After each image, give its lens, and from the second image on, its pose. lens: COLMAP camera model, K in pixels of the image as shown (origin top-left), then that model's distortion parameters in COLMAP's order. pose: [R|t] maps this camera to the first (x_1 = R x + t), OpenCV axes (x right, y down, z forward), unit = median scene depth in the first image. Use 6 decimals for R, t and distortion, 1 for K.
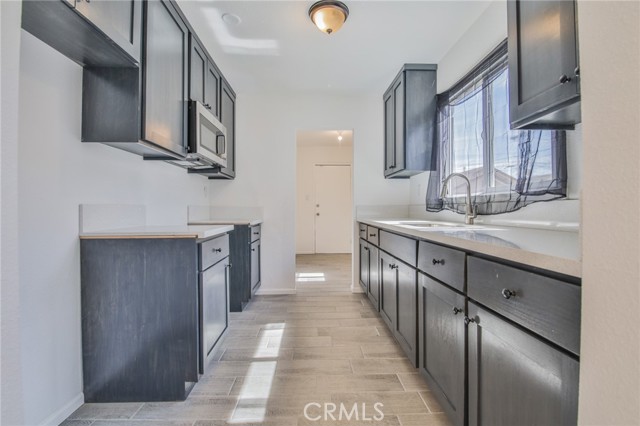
lens RADIAL K [[292.1, 0, 321.2], [0, 292.1, 209.2], [0, 0, 1]] dist [-0.007571, -0.007044]
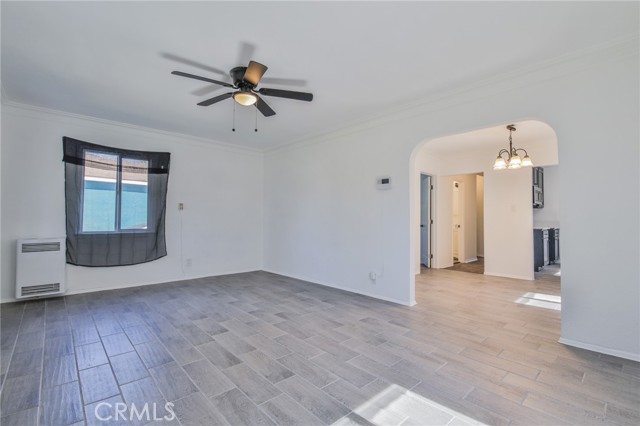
lens RADIAL K [[292.1, 0, 321.2], [0, 292.1, 209.2], [0, 0, 1]] dist [-0.007571, -0.007044]
pose [[0.654098, -0.020049, -0.756144, 0.308511], [-0.012302, 0.999234, -0.037137, 0.004166], [0.756310, 0.033593, 0.653351, -1.997943]]
